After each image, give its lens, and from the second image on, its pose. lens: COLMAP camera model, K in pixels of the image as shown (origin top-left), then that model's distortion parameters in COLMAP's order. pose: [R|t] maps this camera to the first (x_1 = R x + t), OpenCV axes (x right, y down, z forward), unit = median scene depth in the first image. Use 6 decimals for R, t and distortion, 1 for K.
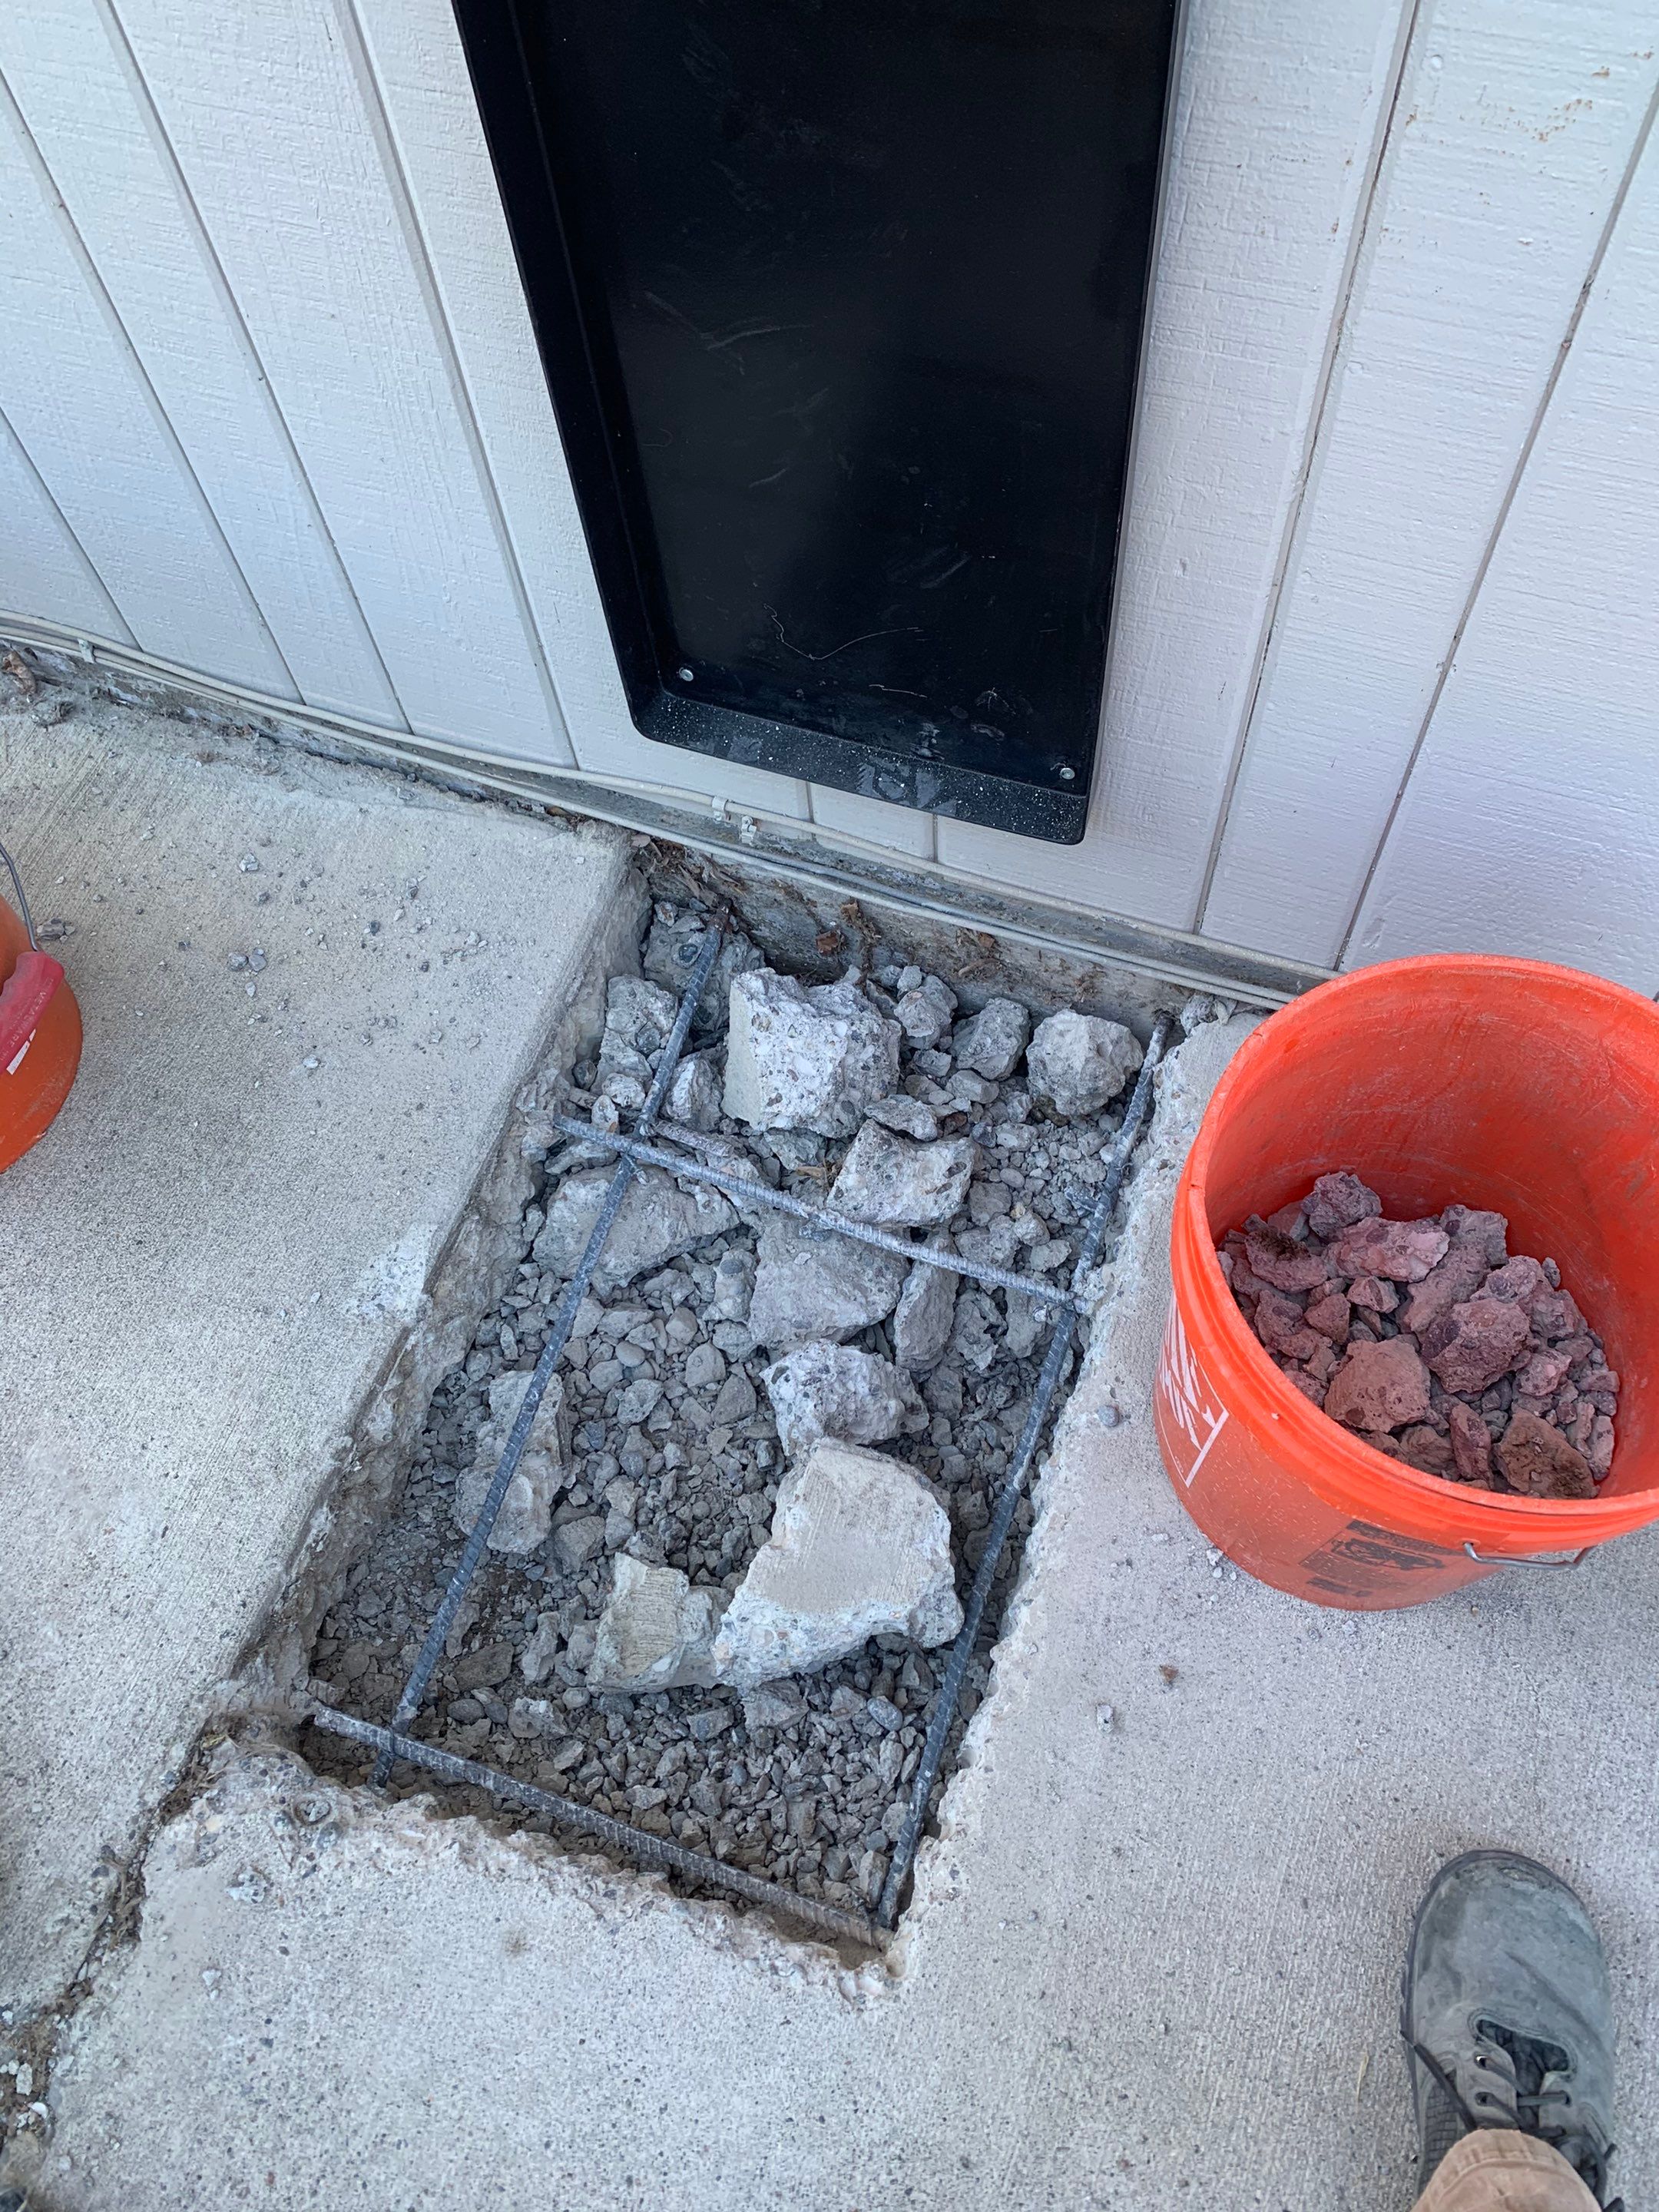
lens RADIAL K [[1688.3, 0, 836.8], [0, 1688.3, 1090.3], [0, 0, 1]] dist [0.004276, -0.001531]
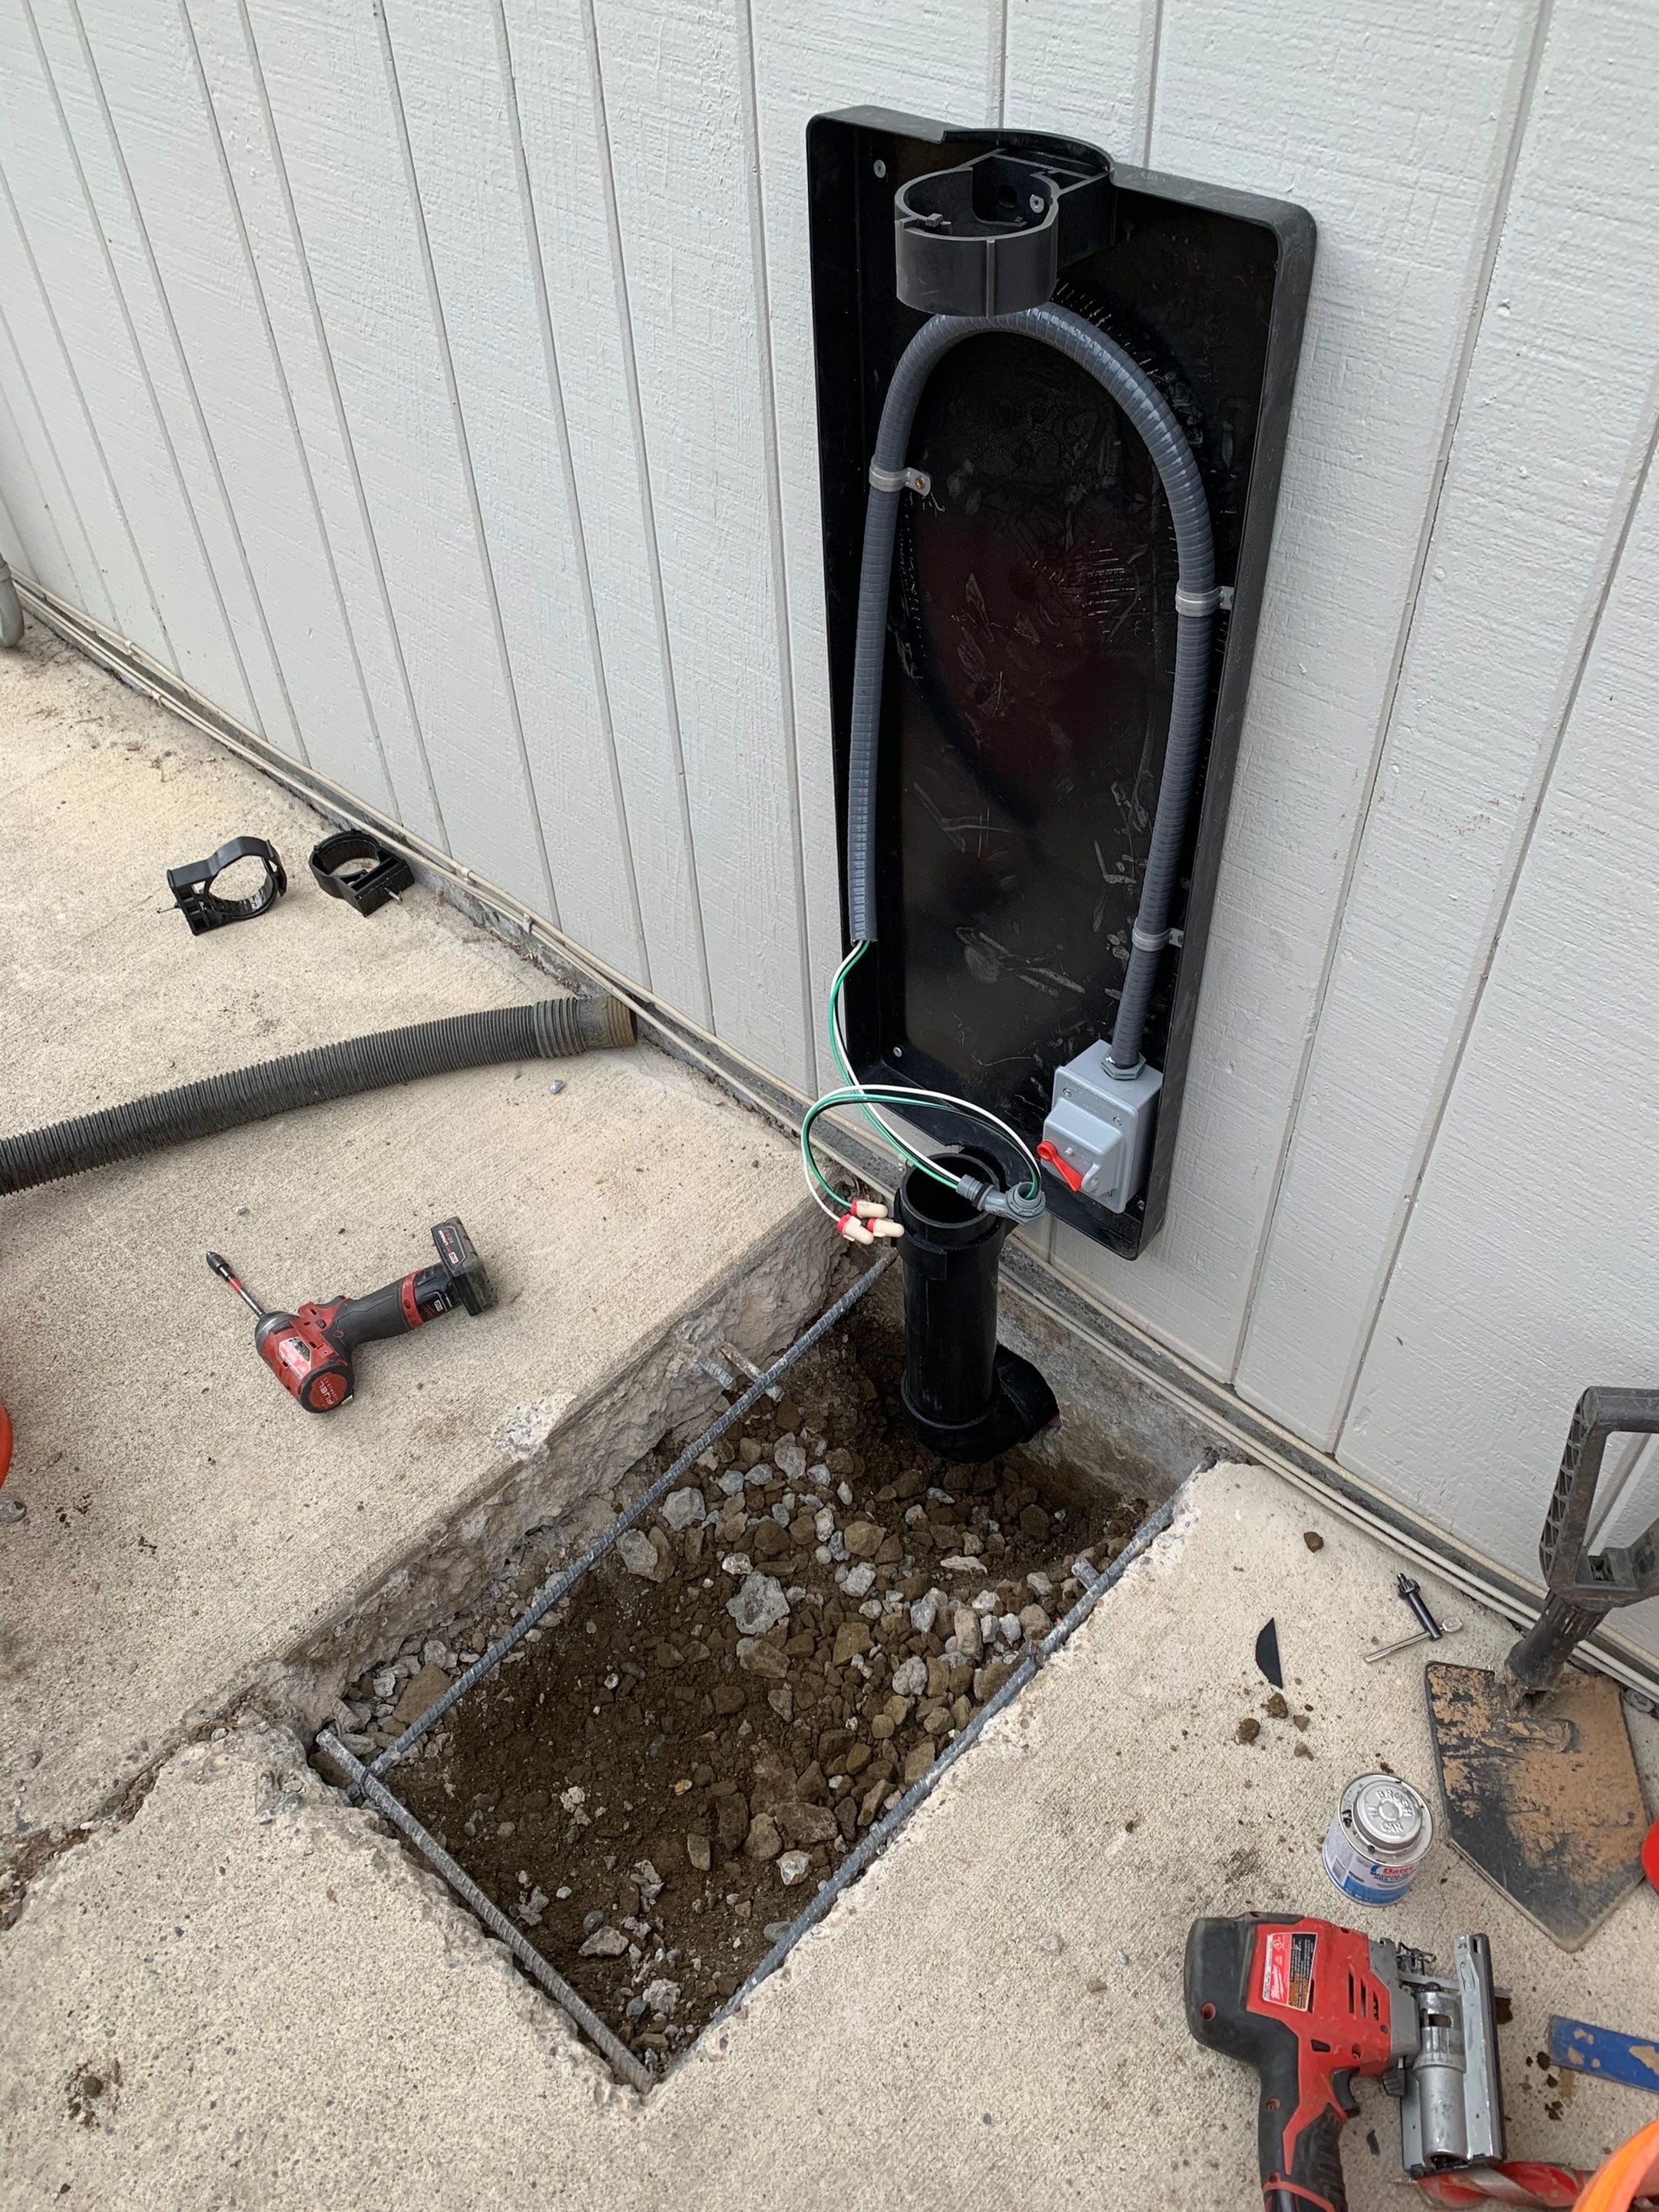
lens RADIAL K [[1694.0, 0, 829.2], [0, 1694.0, 1112.9], [0, 0, 1]] dist [-0.001265, 0.003961]
pose [[0.916160, 0.297100, -0.269039, 0.250773], [-0.354806, 0.913393, -0.199564, 0.084303], [0.186448, 0.278290, 0.942227, -0.251219]]
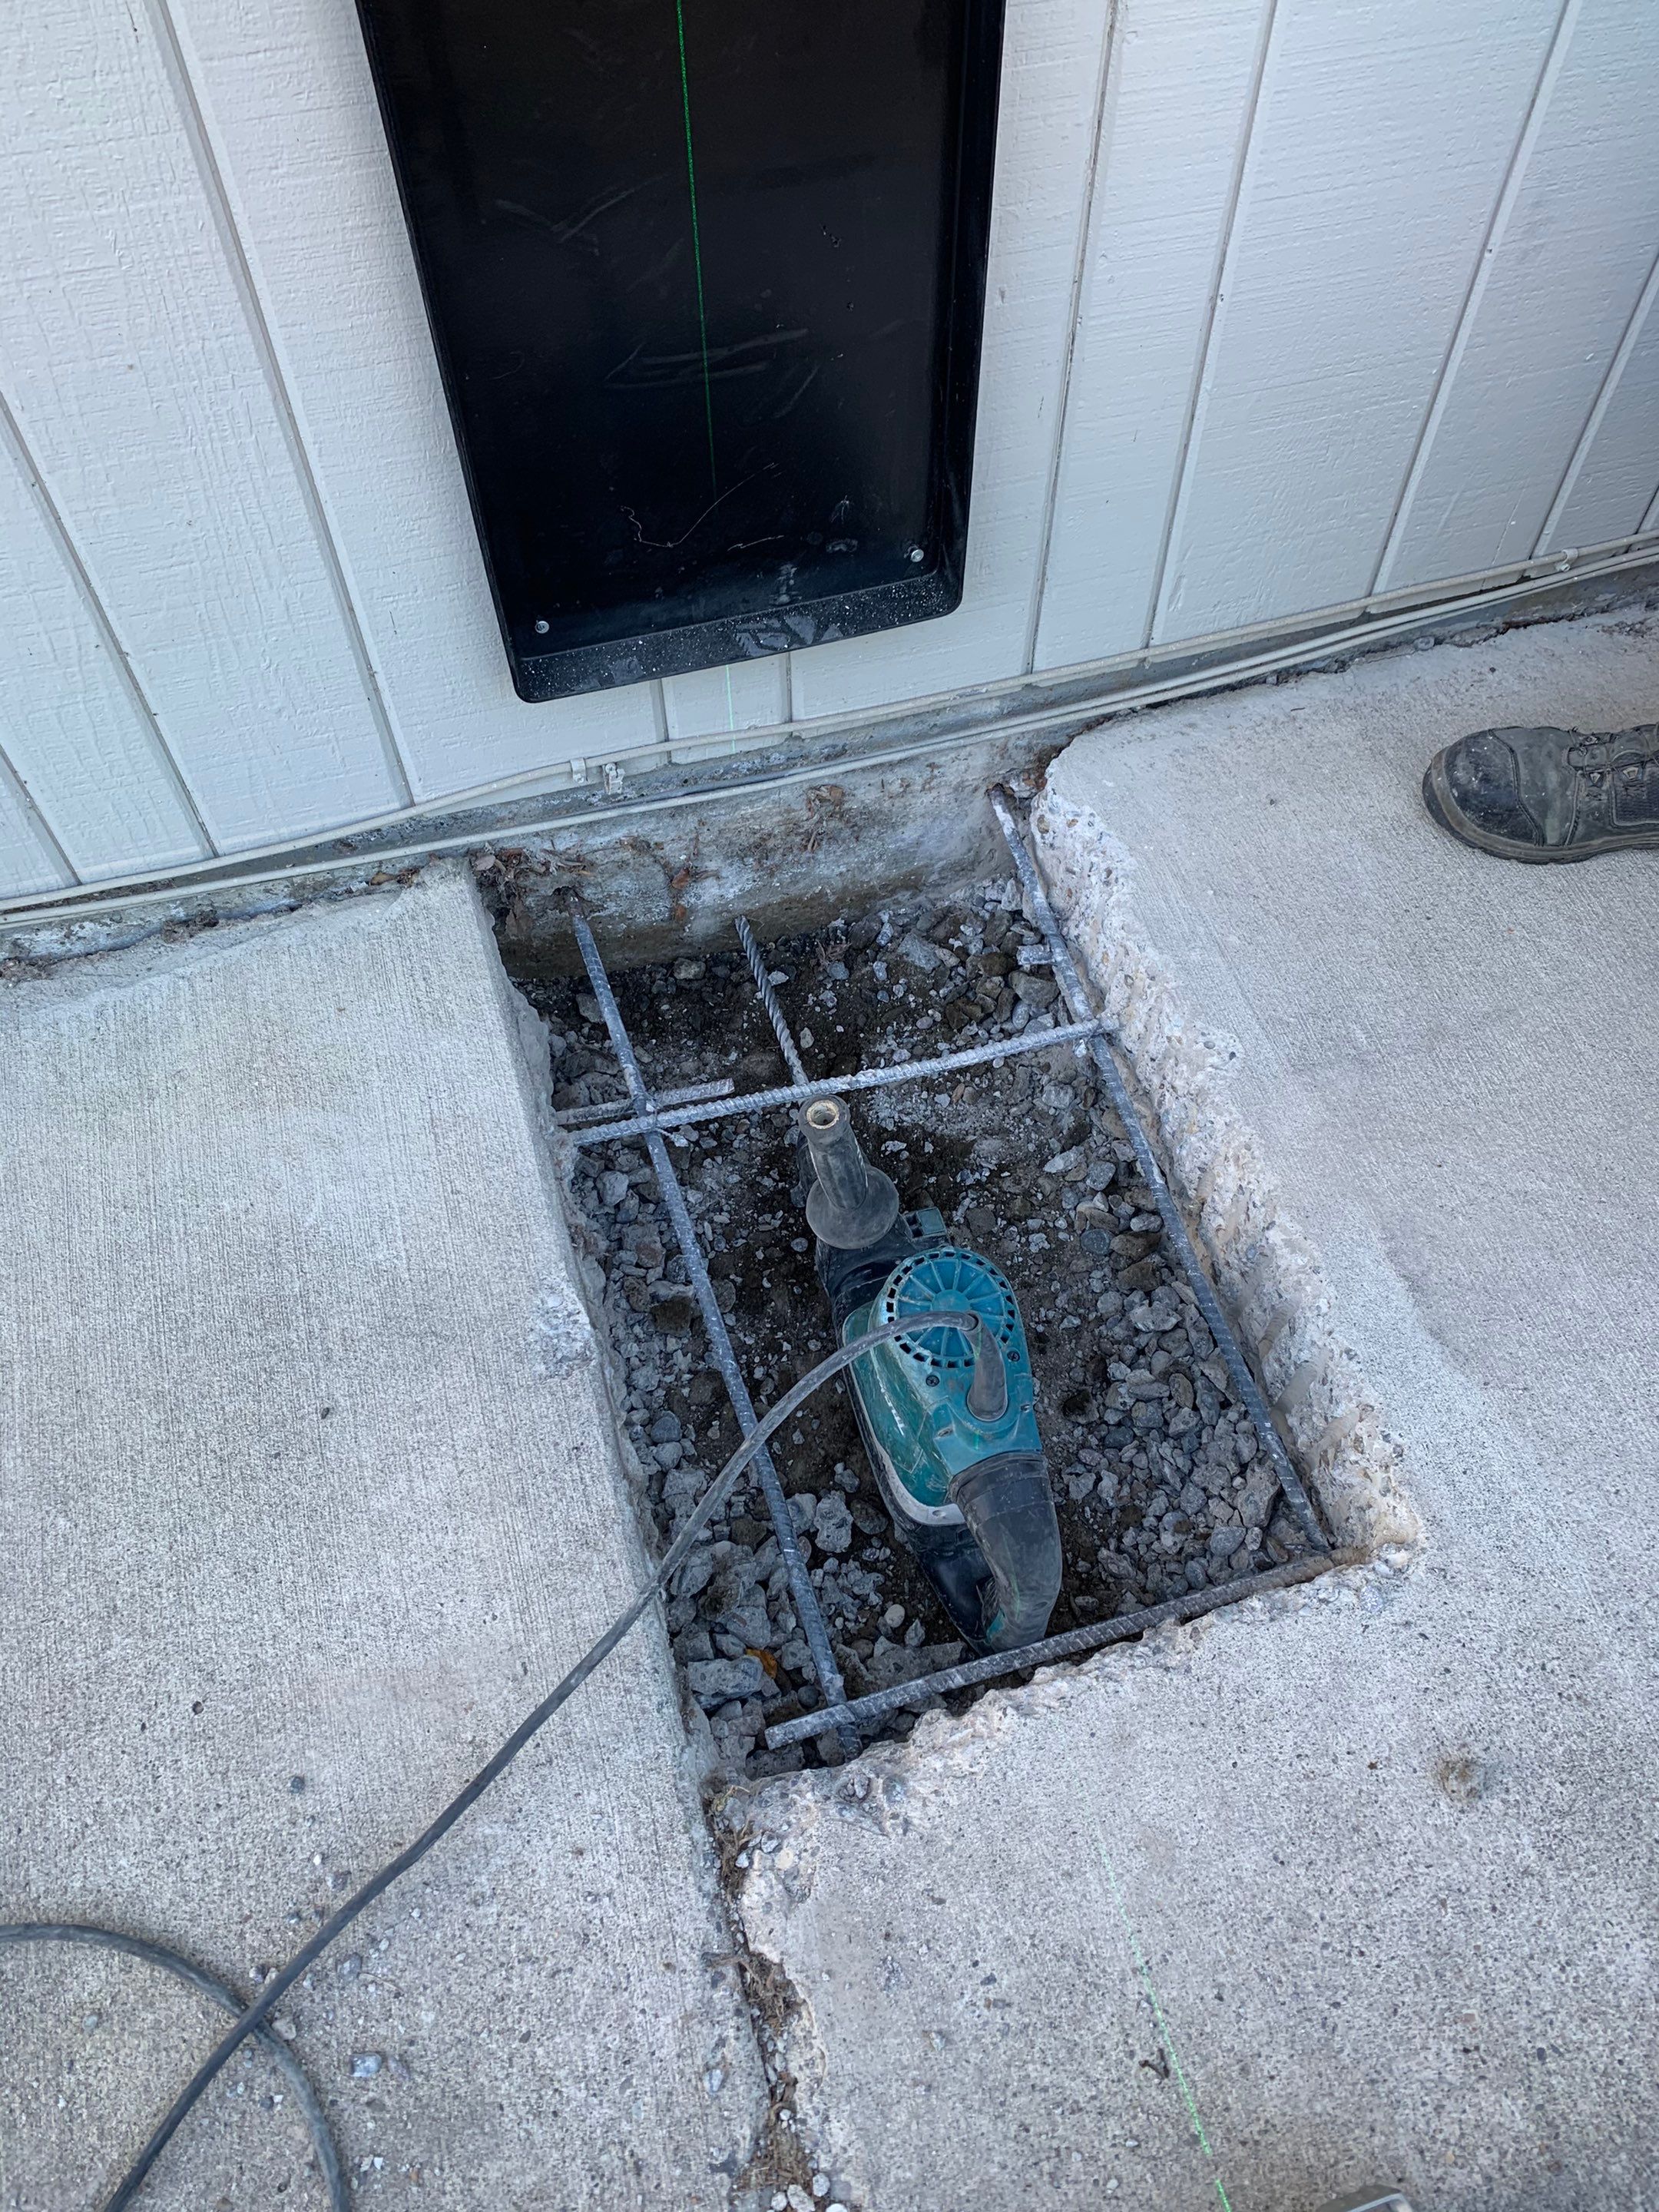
lens RADIAL K [[1688.3, 0, 836.8], [0, 1688.3, 1090.3], [0, 0, 1]] dist [0.004276, -0.001531]
pose [[0.800146, -0.476654, 0.364098, -0.489425], [0.502929, 0.863943, 0.025775, 0.059458], [-0.326846, 0.162492, 0.931004, 0.057538]]
